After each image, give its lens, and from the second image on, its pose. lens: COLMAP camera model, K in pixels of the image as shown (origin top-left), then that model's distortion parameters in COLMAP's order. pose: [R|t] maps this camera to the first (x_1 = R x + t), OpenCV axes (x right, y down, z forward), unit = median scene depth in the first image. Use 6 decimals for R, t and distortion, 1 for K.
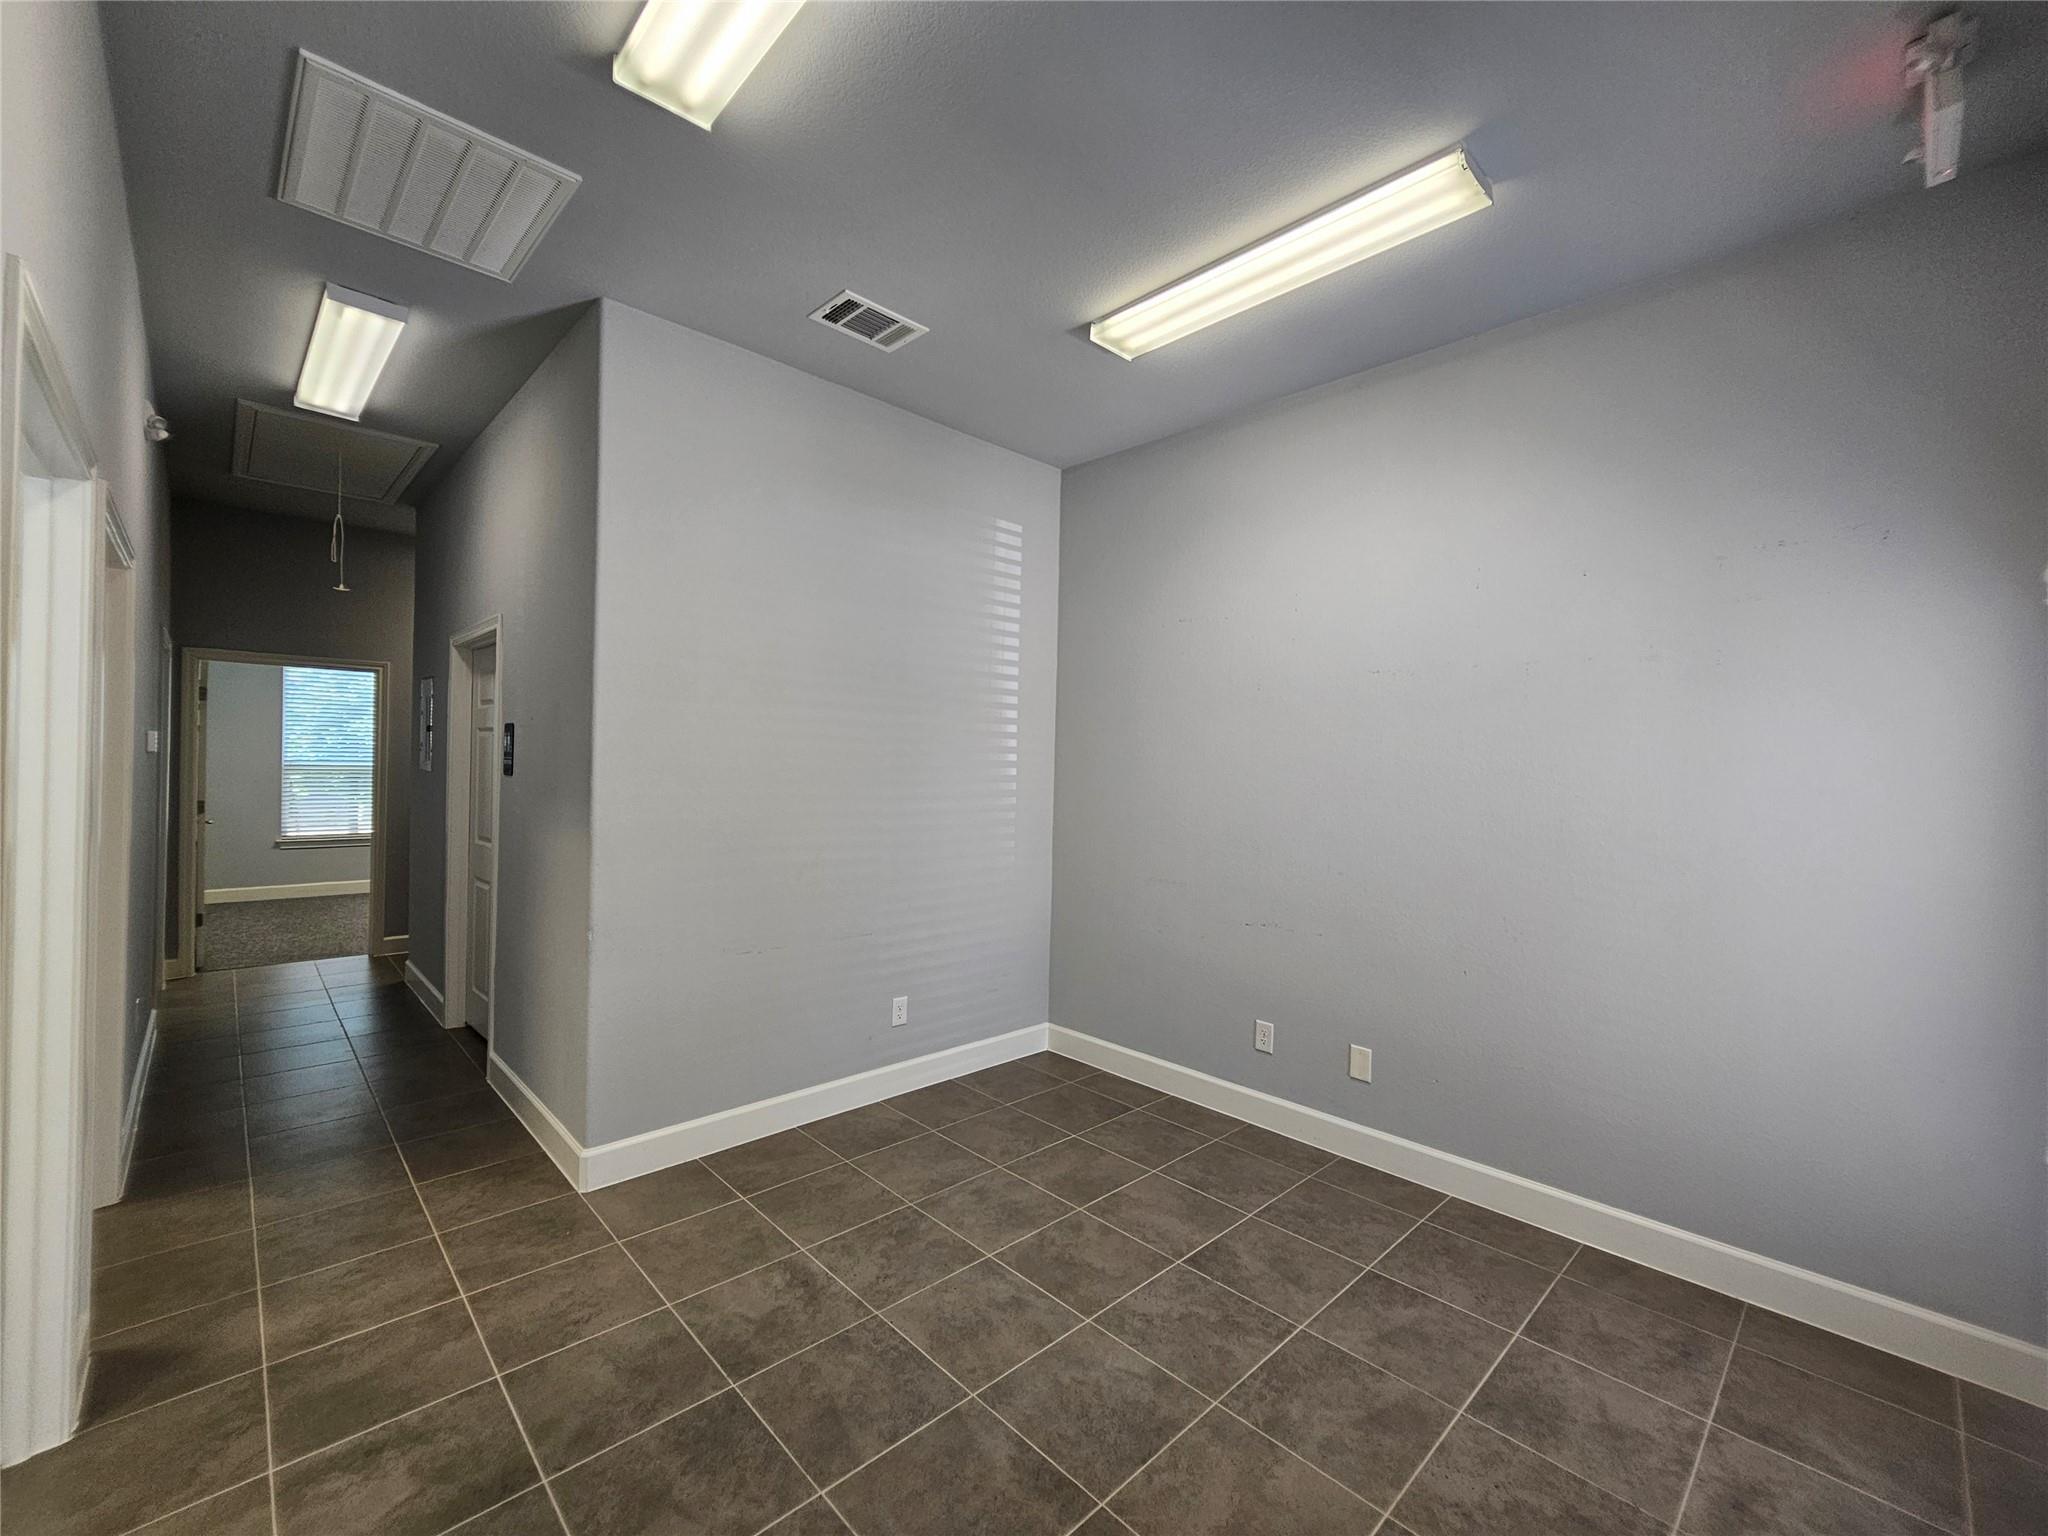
lens RADIAL K [[847.8, 0, 1023.9], [0, 847.8, 769.5], [0, 0, 1]] dist [-0.005376, 0.003573]
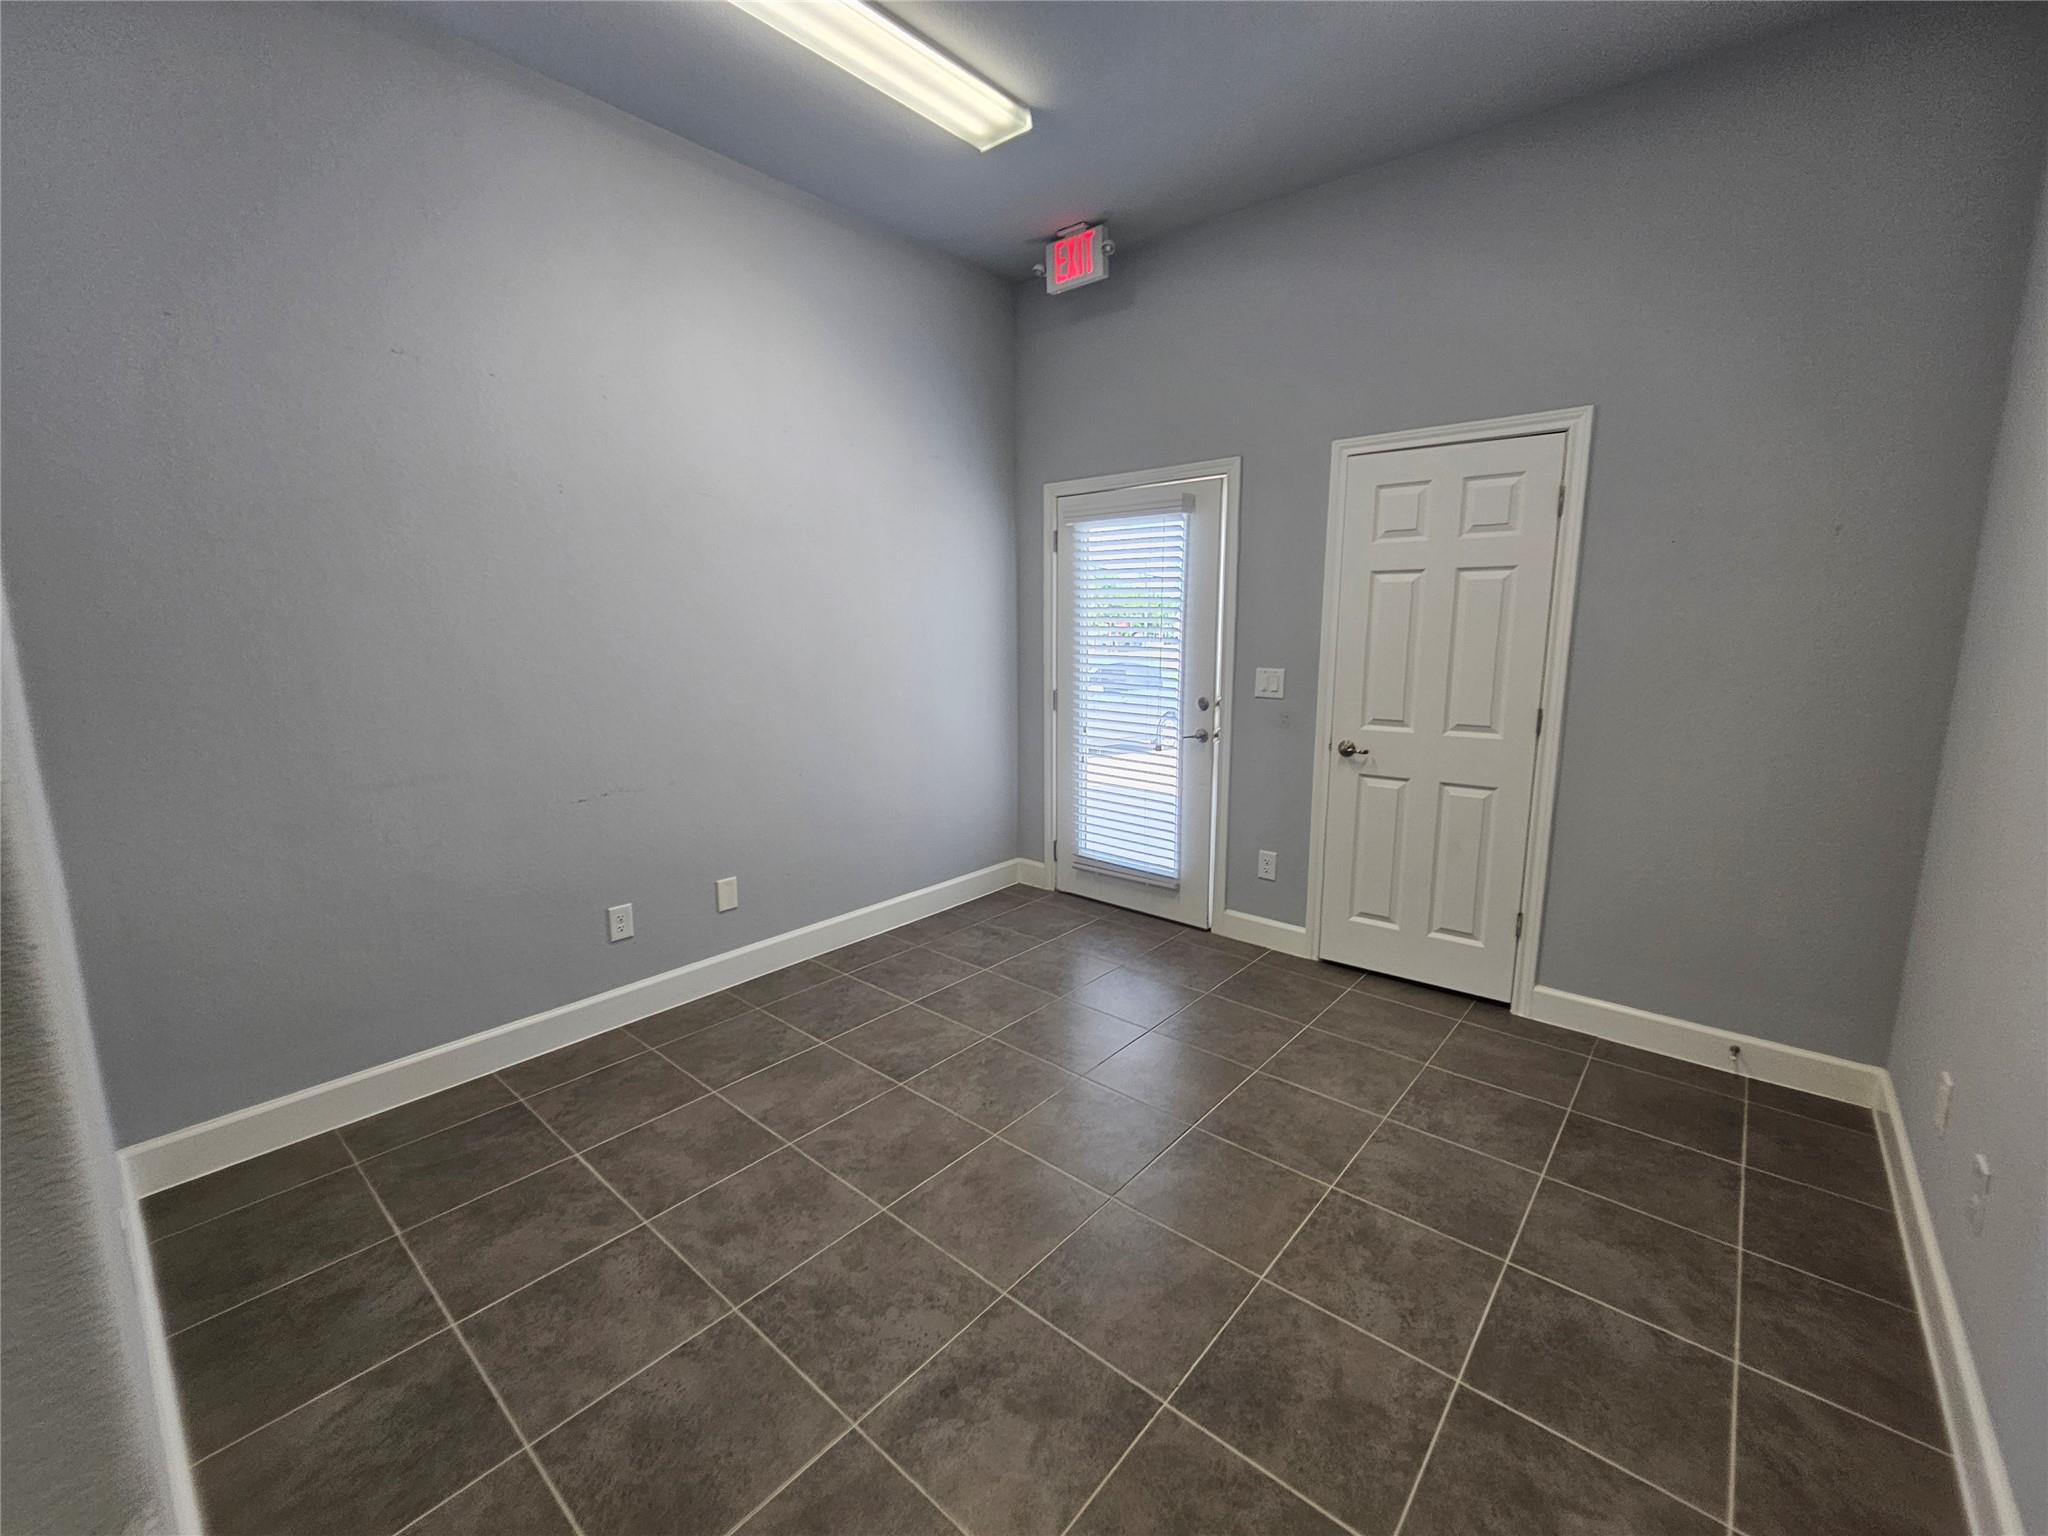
lens RADIAL K [[861.4, 0, 1028.7], [0, 861.4, 756.3], [0, 0, 1]] dist [-0.001450, -0.000133]
pose [[-0.102498, -0.180292, 0.978258, -0.816069], [0.005926, 0.983310, 0.181844, -0.001725], [-0.994716, 0.024436, -0.099719, 0.973179]]
